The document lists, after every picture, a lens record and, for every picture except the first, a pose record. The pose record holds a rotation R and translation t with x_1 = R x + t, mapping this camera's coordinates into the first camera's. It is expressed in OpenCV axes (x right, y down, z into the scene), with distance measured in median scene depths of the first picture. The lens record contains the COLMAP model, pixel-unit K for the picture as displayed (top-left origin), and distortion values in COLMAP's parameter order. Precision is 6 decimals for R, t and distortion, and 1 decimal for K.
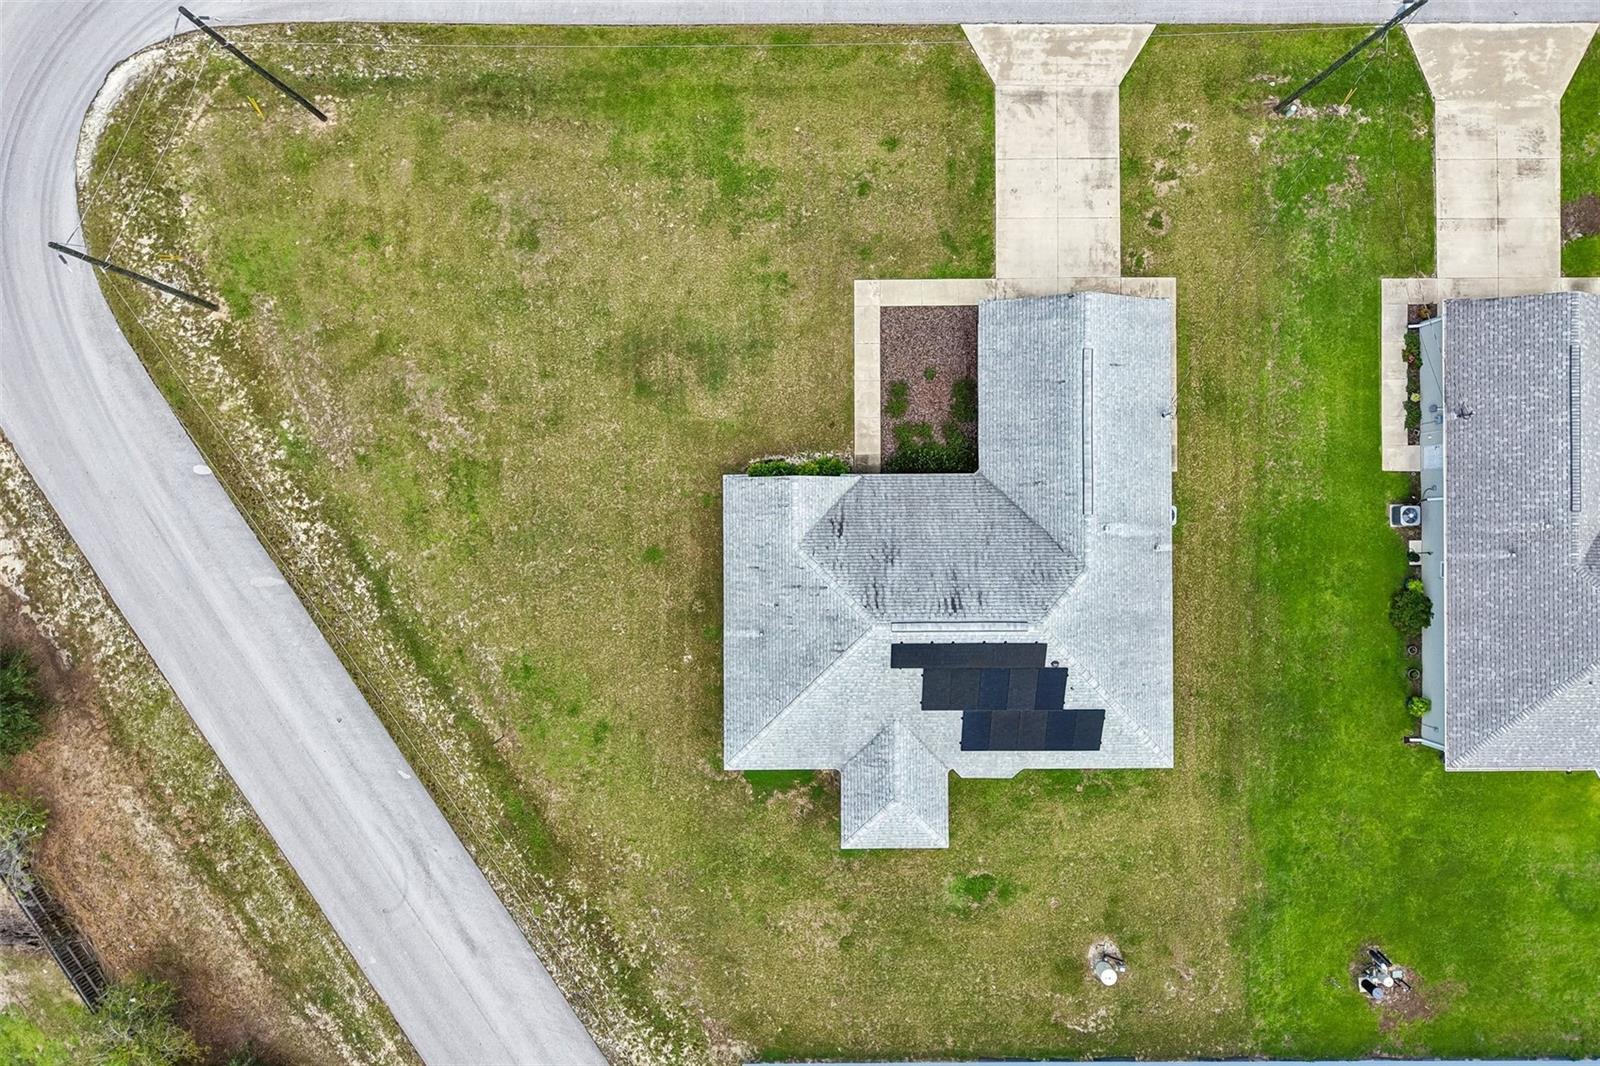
lens RADIAL K [[1090.6, 0, 798.1], [0, 1090.6, 511.6], [0, 0, 1]] dist [0.024505, -0.025147]
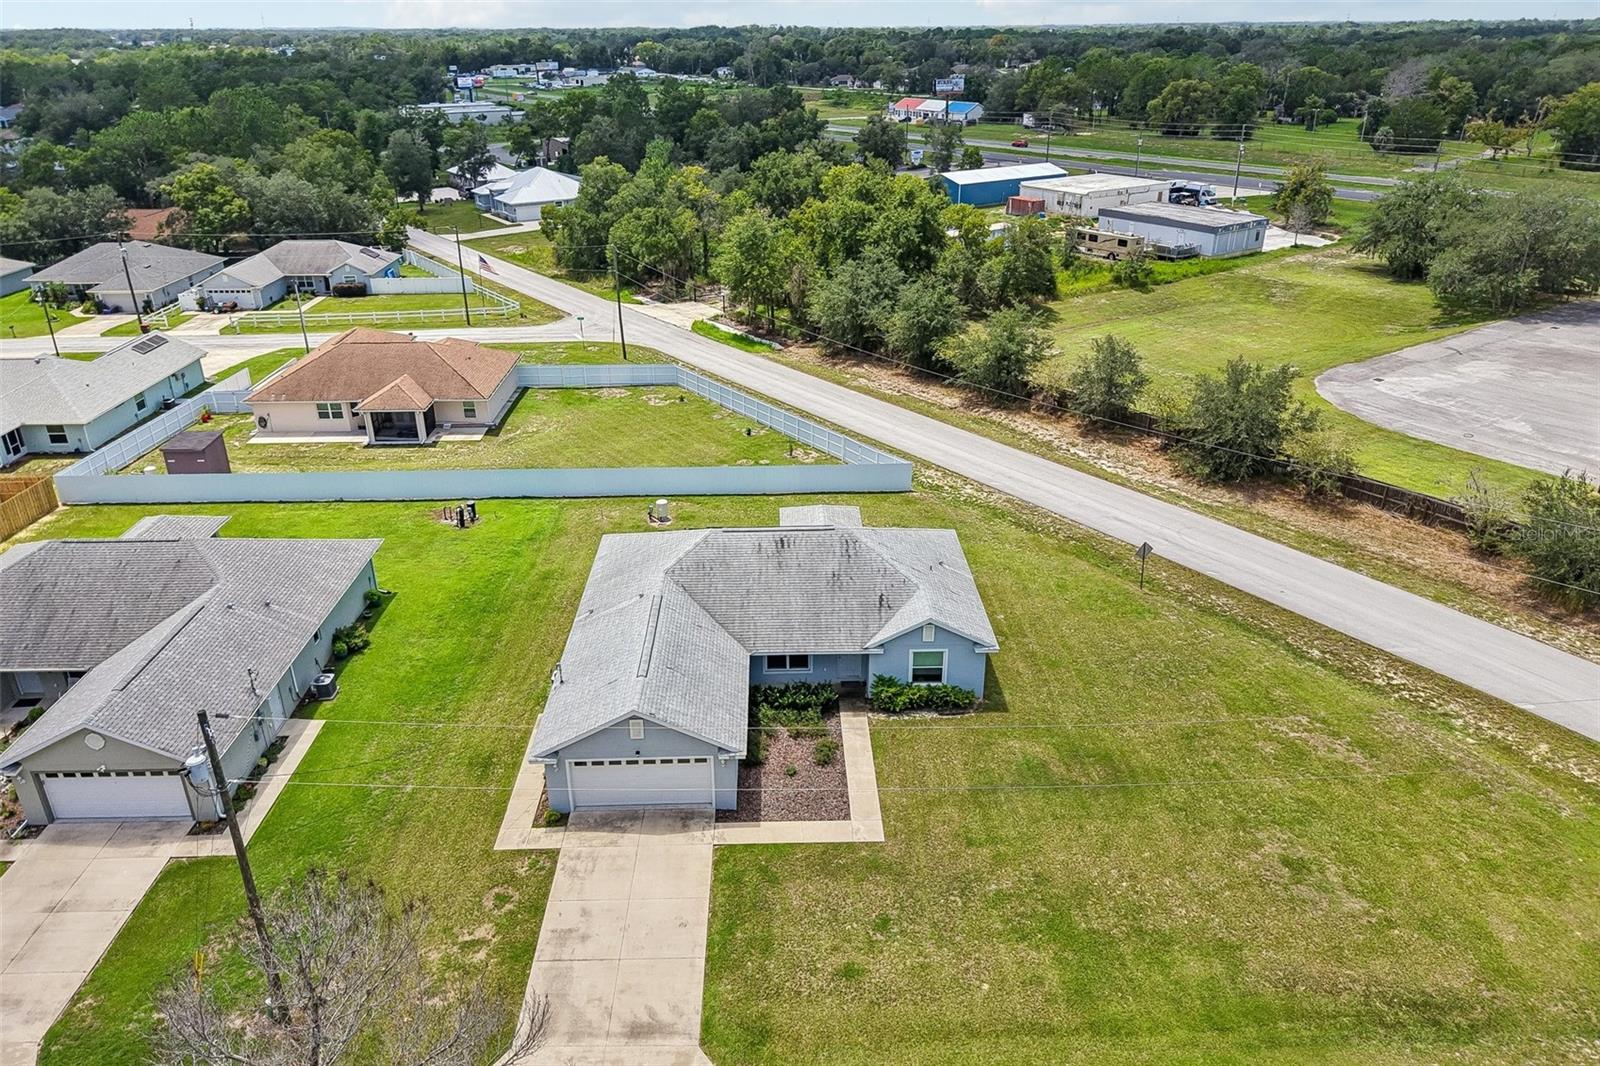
lens RADIAL K [[1098.7, 0, 797.0], [0, 1098.7, 523.1], [0, 0, 1]] dist [0.016950, -0.012632]
pose [[-0.999853, 0.005701, -0.016144, 0.129624], [-0.017058, -0.412637, 0.910736, -0.867291], [-0.001470, 0.910878, 0.412674, 0.436139]]
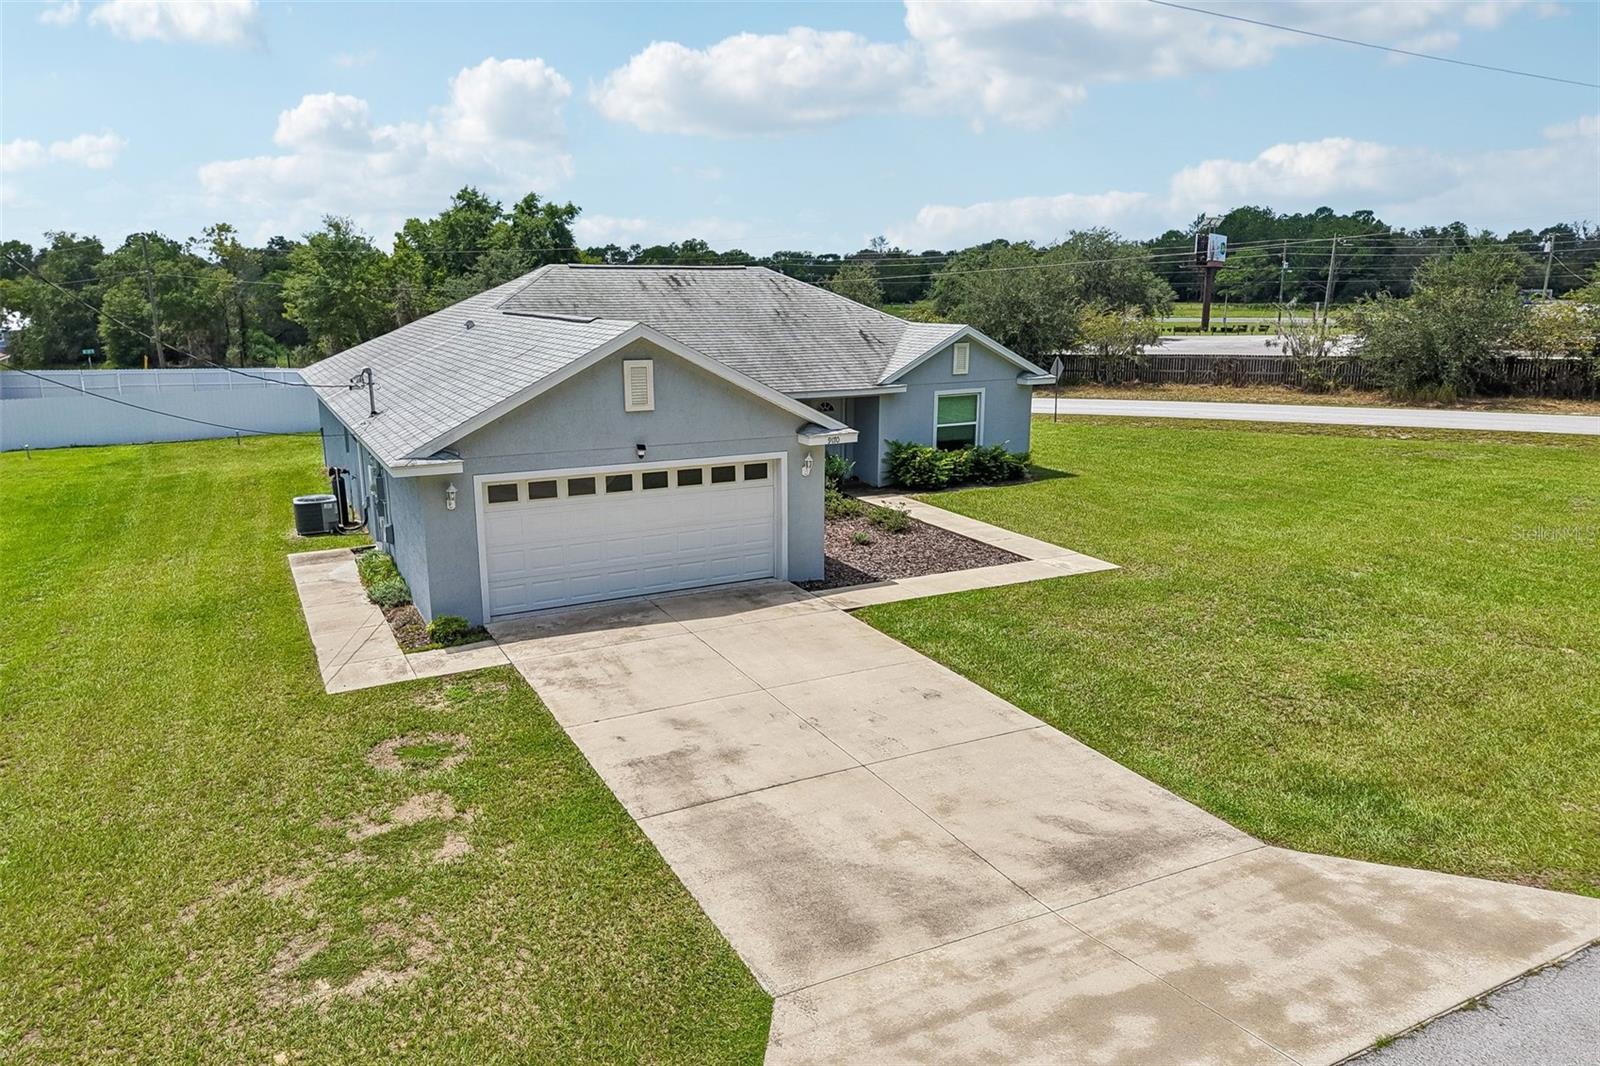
lens RADIAL K [[1072.8, 0, 800.5], [0, 1072.8, 557.3], [0, 0, 1]] dist [0.082350, -0.114911]
pose [[-0.887718, 0.105391, -0.448163, 0.359173], [-0.460307, -0.221485, 0.859687, -0.524157], [-0.008658, 0.969452, 0.245129, 0.887695]]
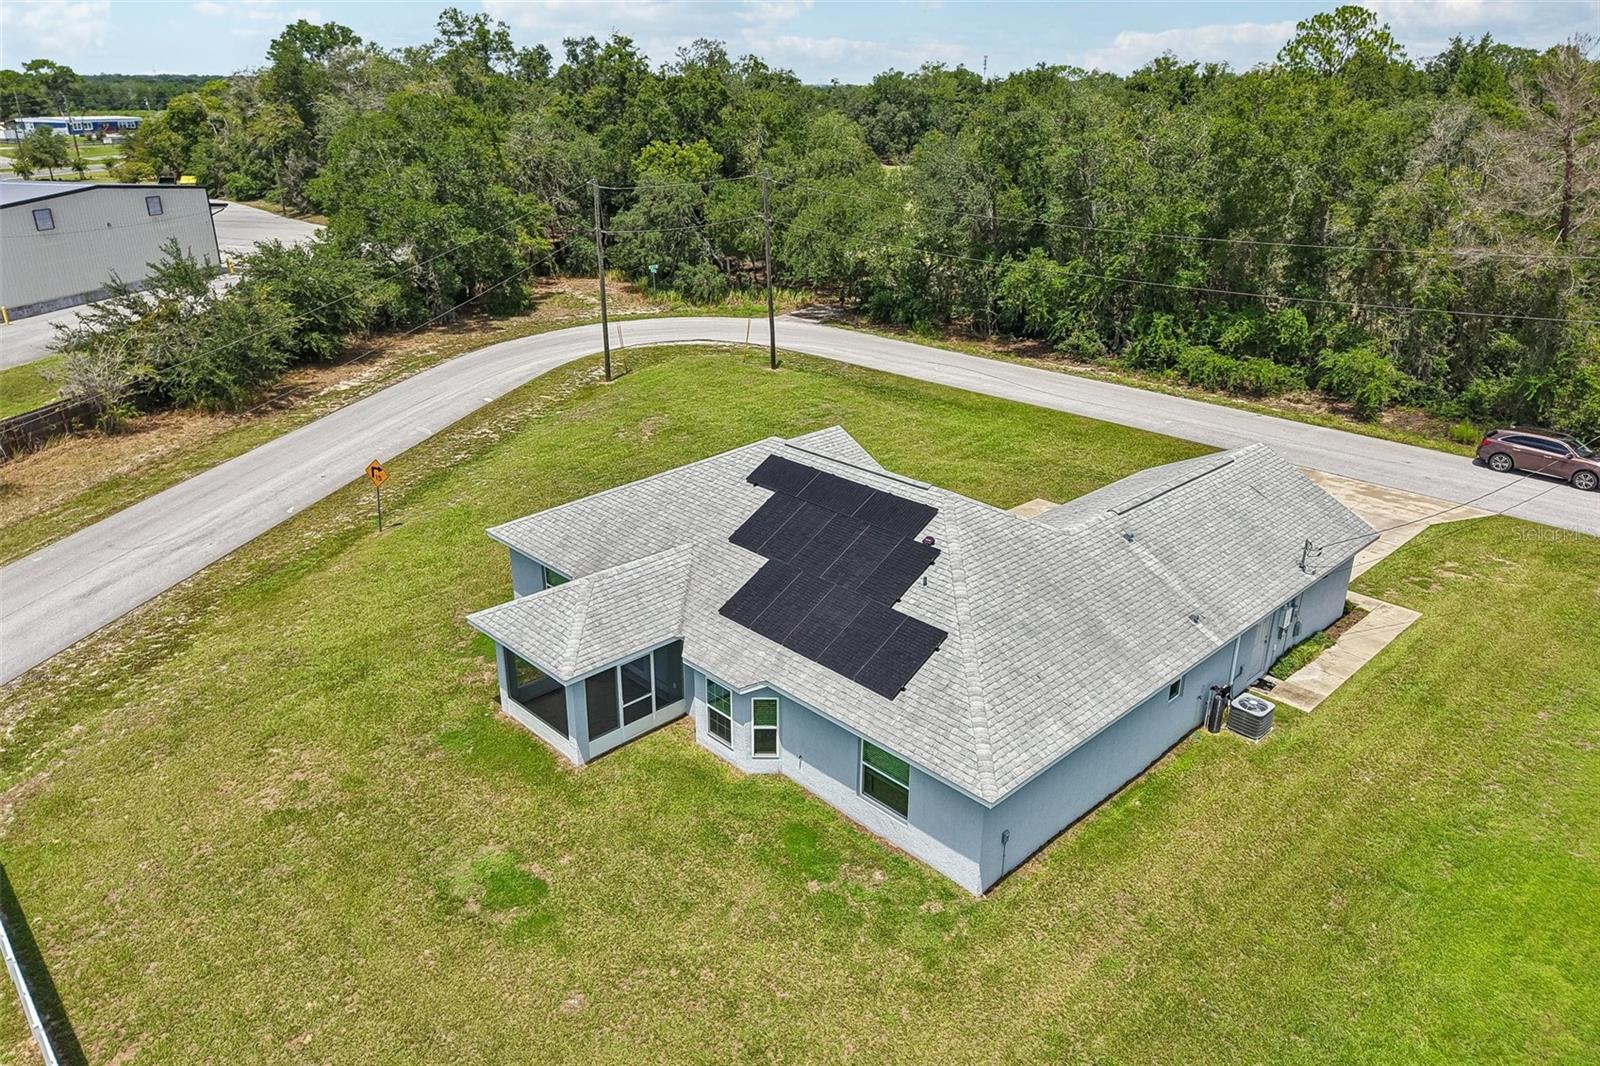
lens RADIAL K [[1113.2, 0, 792.3], [0, 1113.2, 479.6], [0, 0, 1]] dist [0.019017, -0.001497]
pose [[0.689453, 0.238320, -0.684002, 0.537928], [-0.724327, 0.224076, -0.652028, 0.533441], [-0.002123, 0.944983, 0.327111, 0.681325]]
